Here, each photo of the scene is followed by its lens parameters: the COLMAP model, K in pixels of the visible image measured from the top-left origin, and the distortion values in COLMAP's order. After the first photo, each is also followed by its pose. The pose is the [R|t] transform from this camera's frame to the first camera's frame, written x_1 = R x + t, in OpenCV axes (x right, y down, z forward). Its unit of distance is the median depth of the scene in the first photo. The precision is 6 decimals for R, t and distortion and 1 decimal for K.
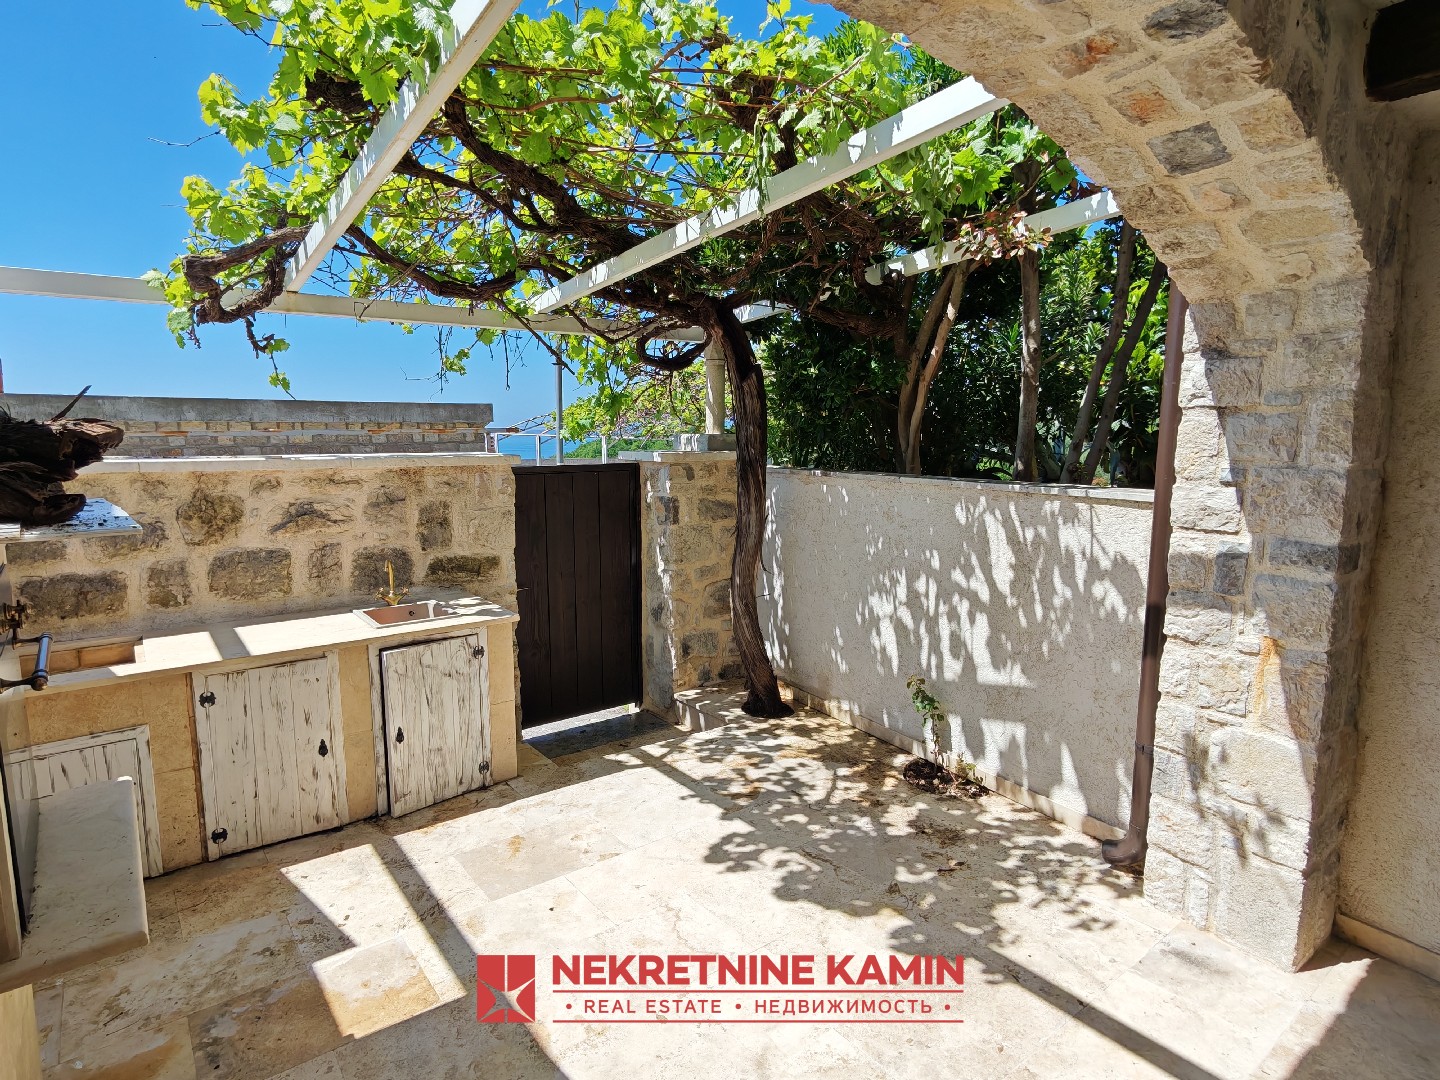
lens RADIAL K [[783.9, 0, 729.7], [0, 783.9, 537.5], [0, 0, 1]] dist [0.000307, 0.002671]
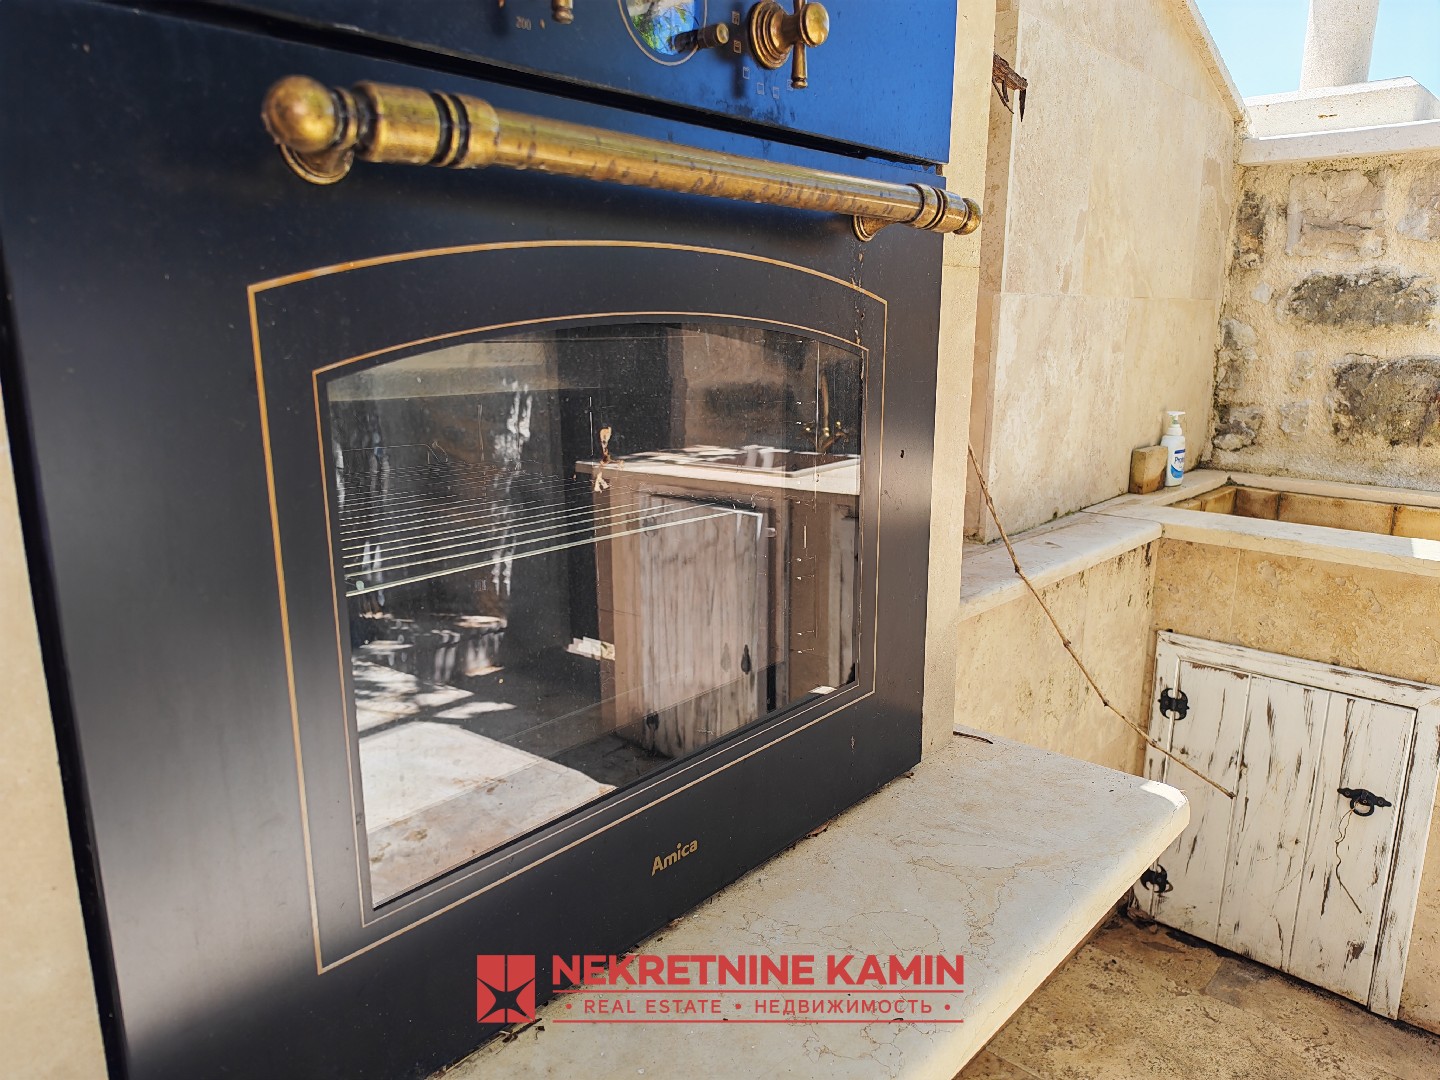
lens RADIAL K [[978.0, 0, 722.4], [0, 978.0, 537.9], [0, 0, 1]] dist [0.054500, -0.059472]
pose [[0.153261, 0.217261, -0.964007, -0.241133], [-0.135238, 0.970965, 0.197328, 0.083990], [0.978888, 0.100128, 0.178193, 0.404076]]
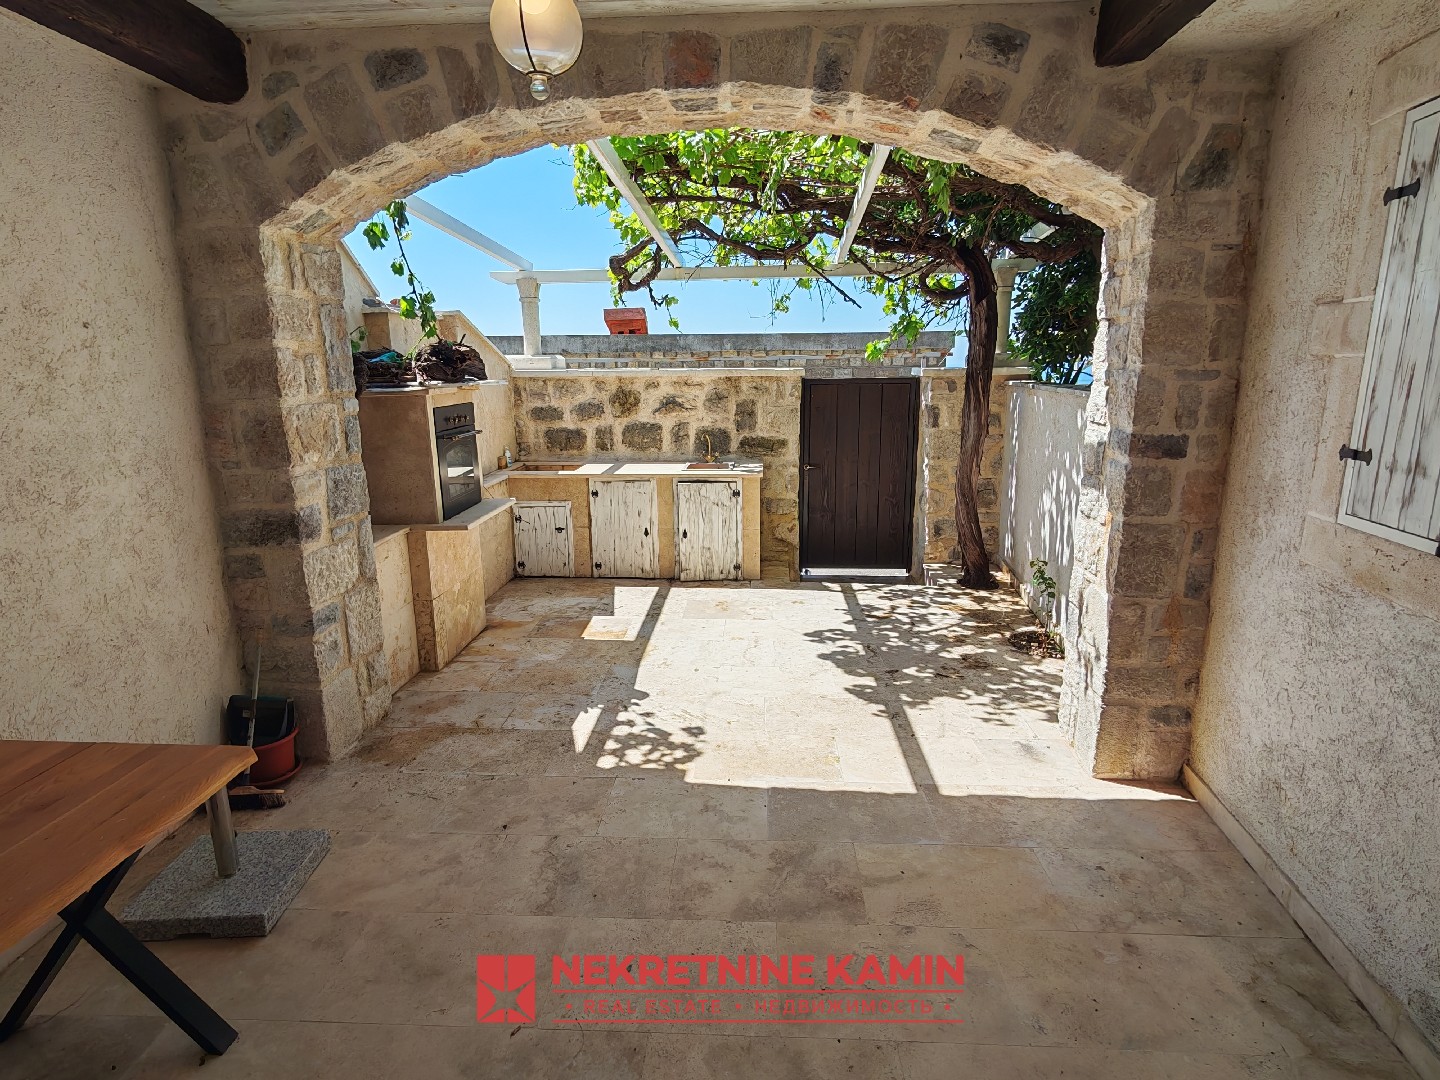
lens RADIAL K [[783.9, 0, 731.1], [0, 783.9, 544.9], [0, 0, 1]] dist [0.000307, 0.002671]
pose [[0.754350, 0.142265, -0.640872, 0.698615], [-0.079244, 0.988831, 0.126232, 0.049071], [0.651672, -0.044437, 0.757198, -0.210790]]
